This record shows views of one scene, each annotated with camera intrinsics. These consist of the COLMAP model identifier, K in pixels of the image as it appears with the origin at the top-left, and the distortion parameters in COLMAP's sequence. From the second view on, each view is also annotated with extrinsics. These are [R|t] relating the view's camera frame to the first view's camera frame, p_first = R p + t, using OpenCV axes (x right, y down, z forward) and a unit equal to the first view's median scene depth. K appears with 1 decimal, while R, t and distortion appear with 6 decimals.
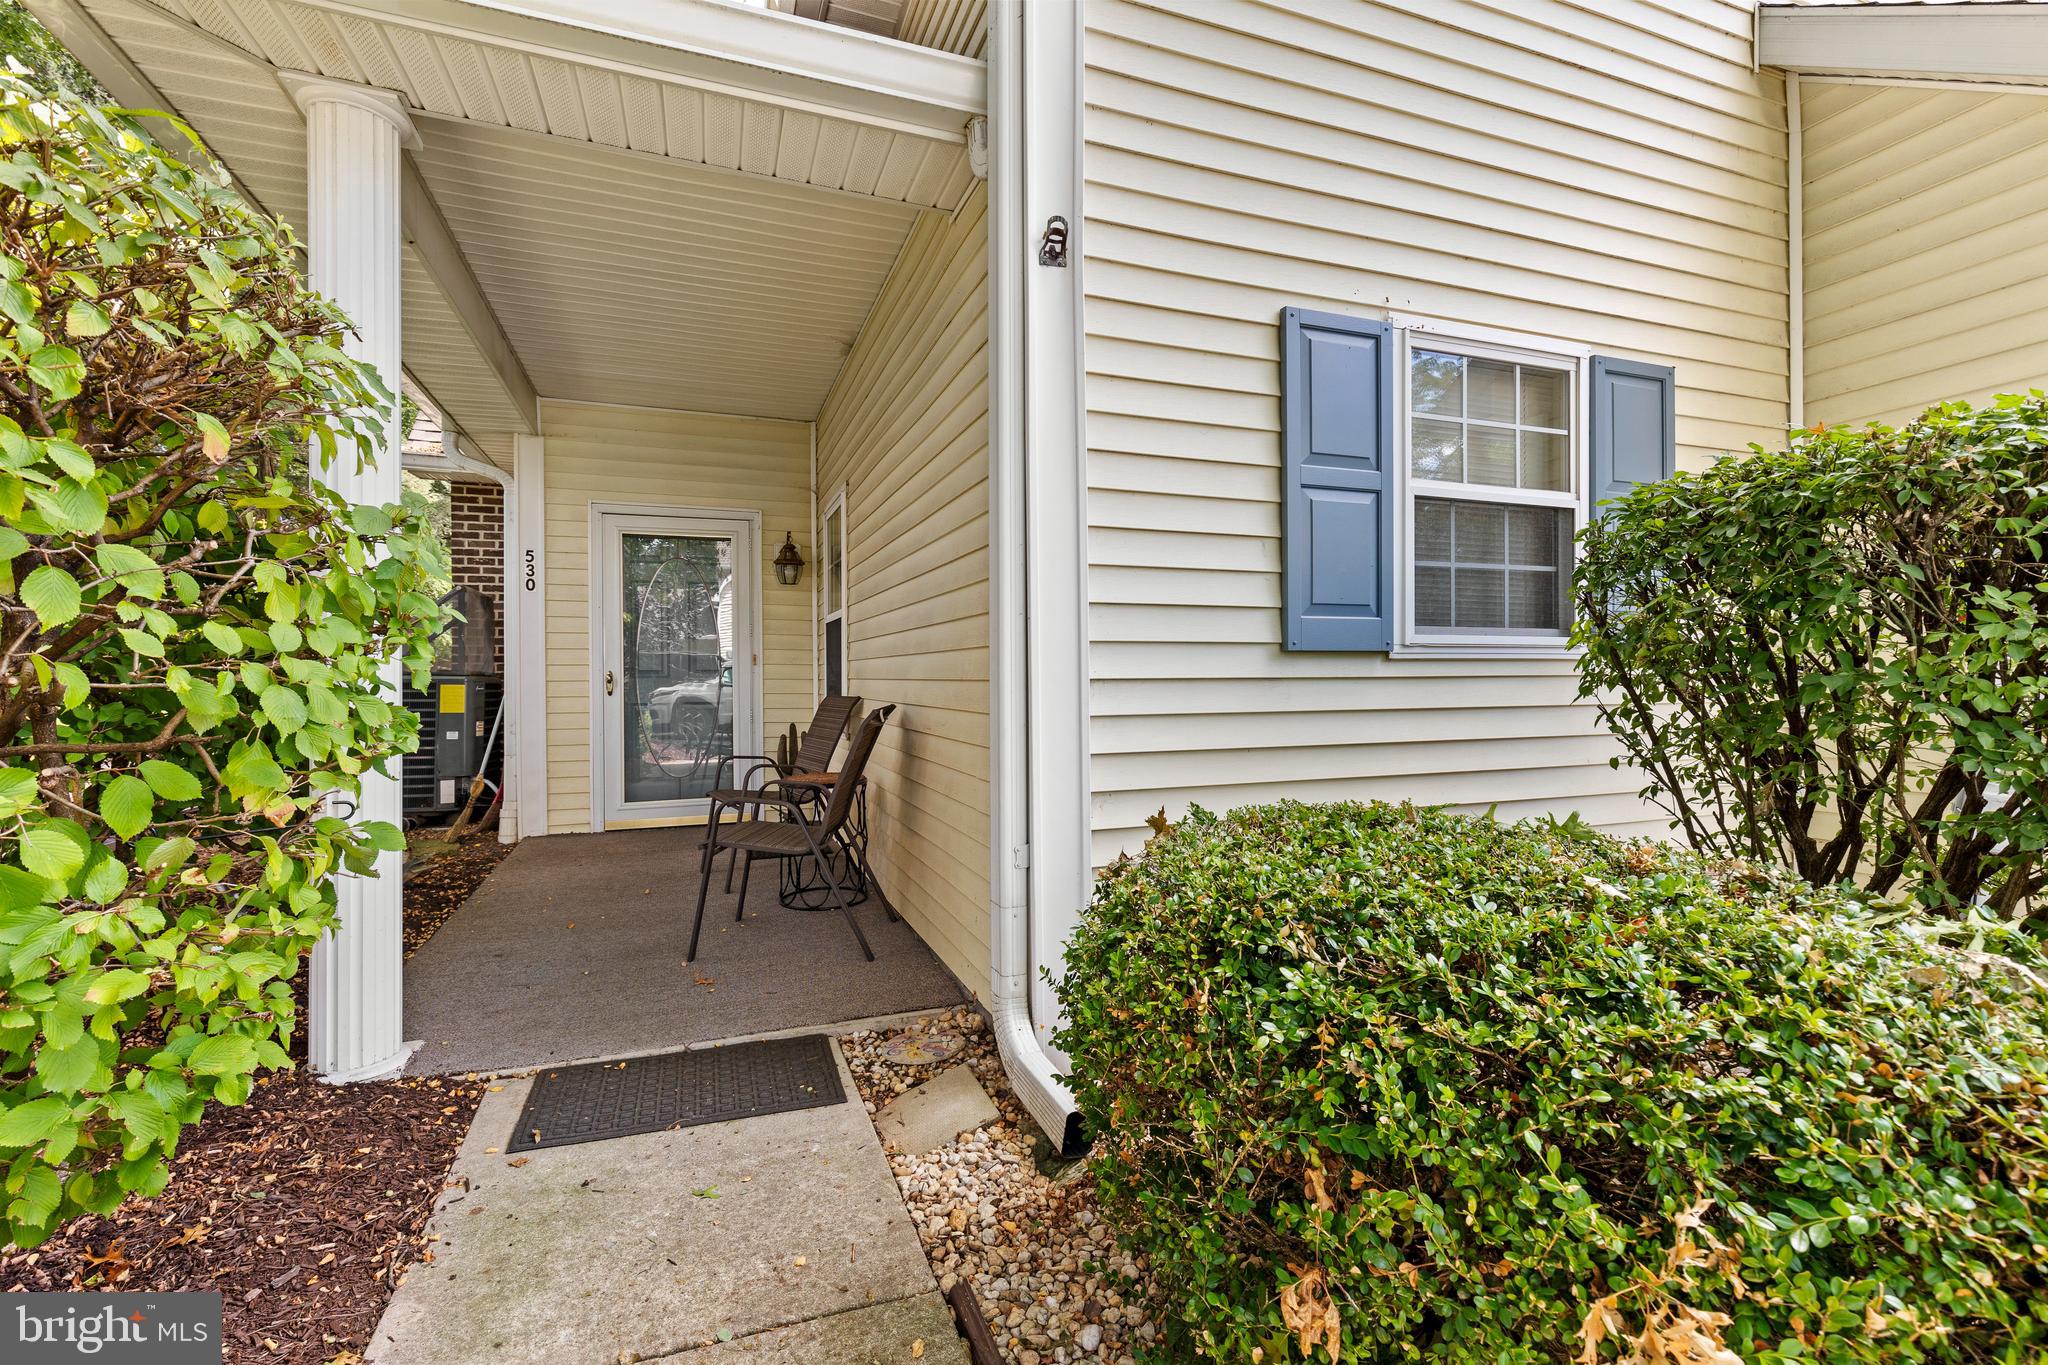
lens RADIAL K [[927.0, 0, 1024.7], [0, 927.0, 674.7], [0, 0, 1]] dist [0.002864, -0.000168]
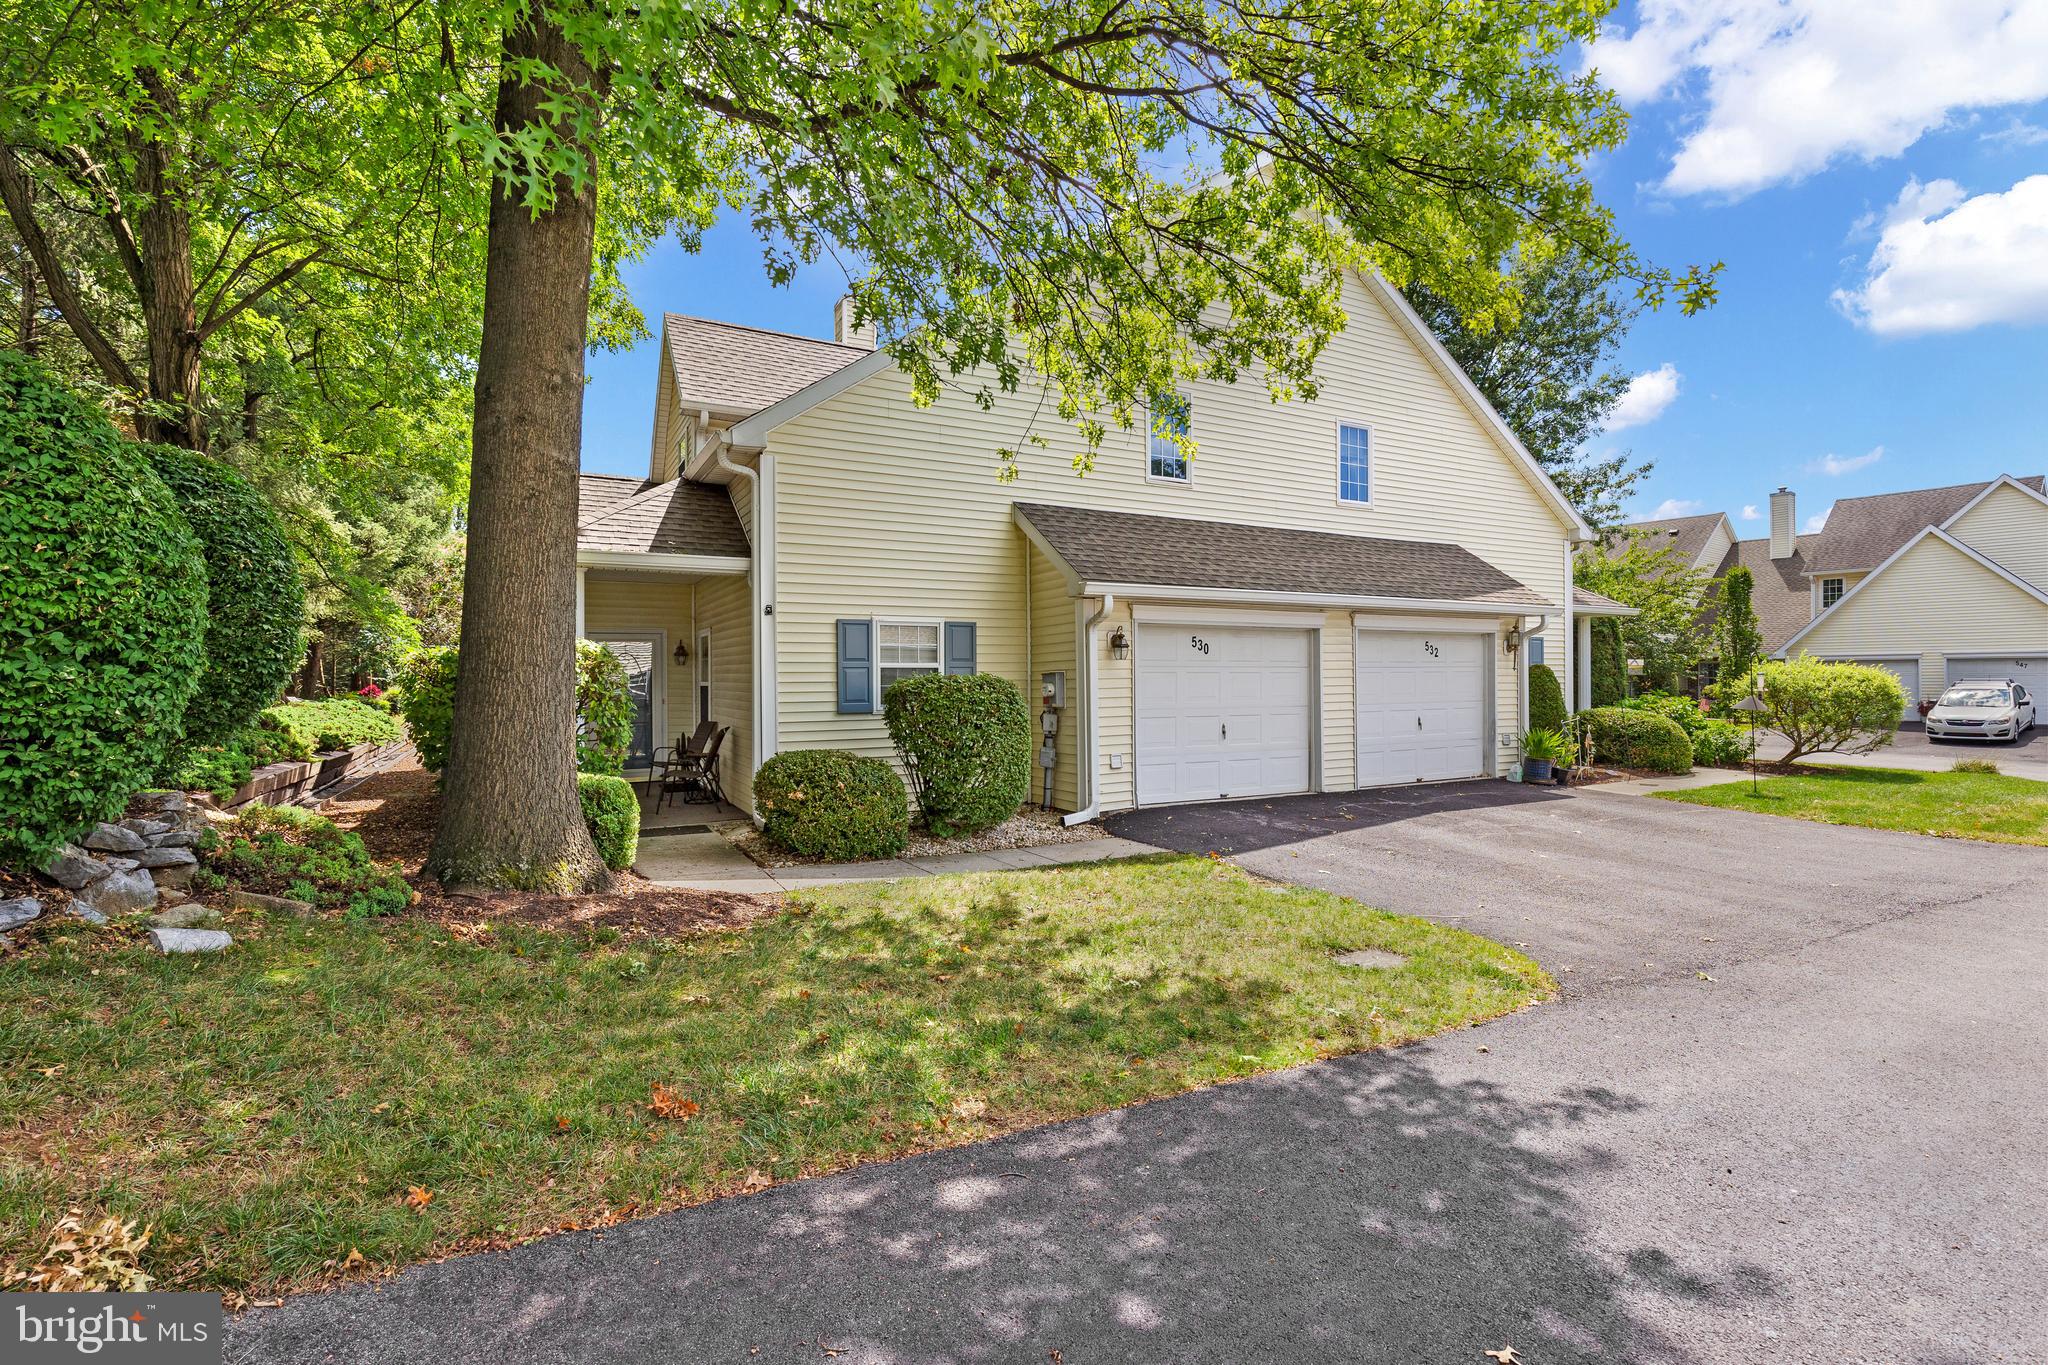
lens RADIAL K [[927.0, 0, 1038.4], [0, 927.0, 682.9], [0, 0, 1]] dist [0.002864, -0.000168]
pose [[0.987918, 0.003015, 0.154951, 0.477799], [-0.003029, 0.999995, -0.000146, -0.141928], [-0.154951, -0.000326, 0.987922, -2.627584]]
